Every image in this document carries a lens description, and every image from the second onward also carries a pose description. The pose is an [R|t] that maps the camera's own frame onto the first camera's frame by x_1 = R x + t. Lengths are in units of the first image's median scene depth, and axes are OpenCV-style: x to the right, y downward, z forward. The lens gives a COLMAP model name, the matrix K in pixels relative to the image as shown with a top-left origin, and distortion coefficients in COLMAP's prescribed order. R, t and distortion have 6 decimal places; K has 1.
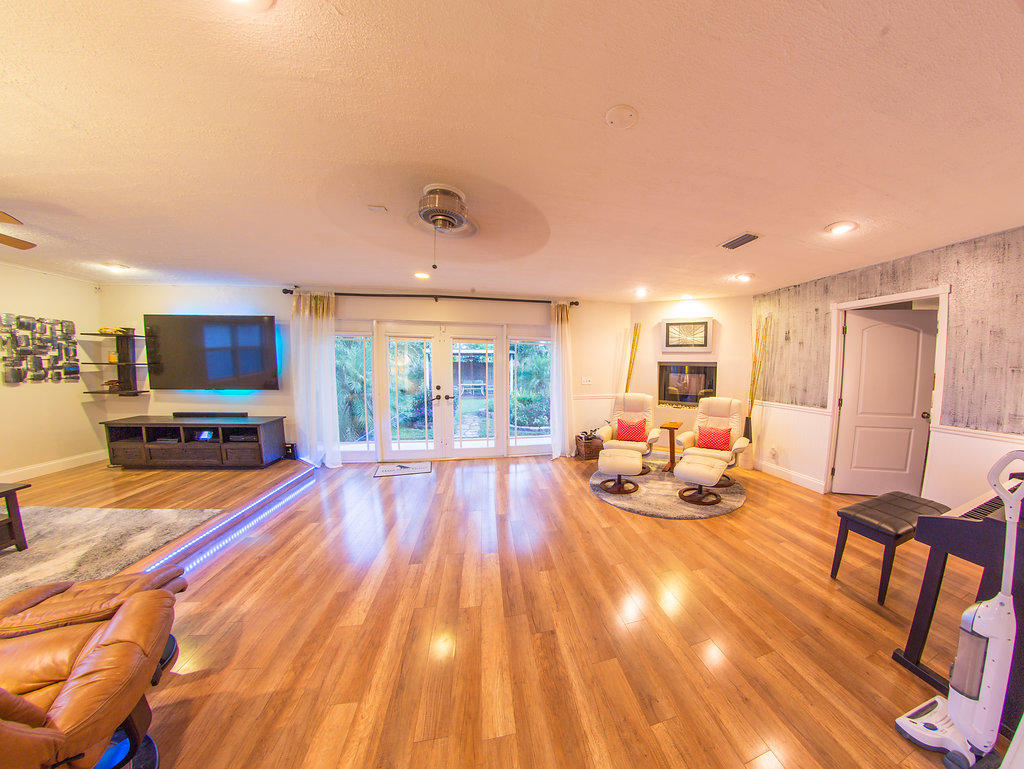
lens RADIAL K [[341.3, 0, 561.0], [0, 341.3, 395.1], [0, 0, 1]] dist [-0.035526, 0.000094]
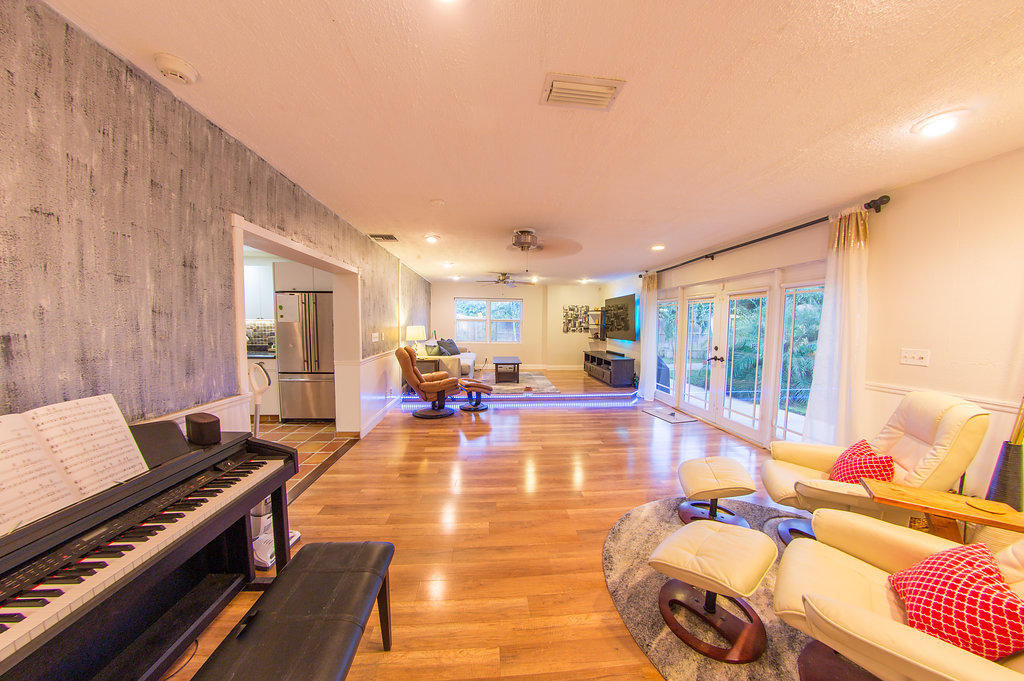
lens RADIAL K [[339.5, 0, 513.2], [0, 339.5, 346.7], [0, 0, 1]] dist [-0.001241, -0.000010]
pose [[-0.134697, 0.048584, -0.989695, 0.828668], [-0.094925, 0.993571, 0.061693, -0.038110], [0.986330, 0.102257, -0.129219, 0.699857]]
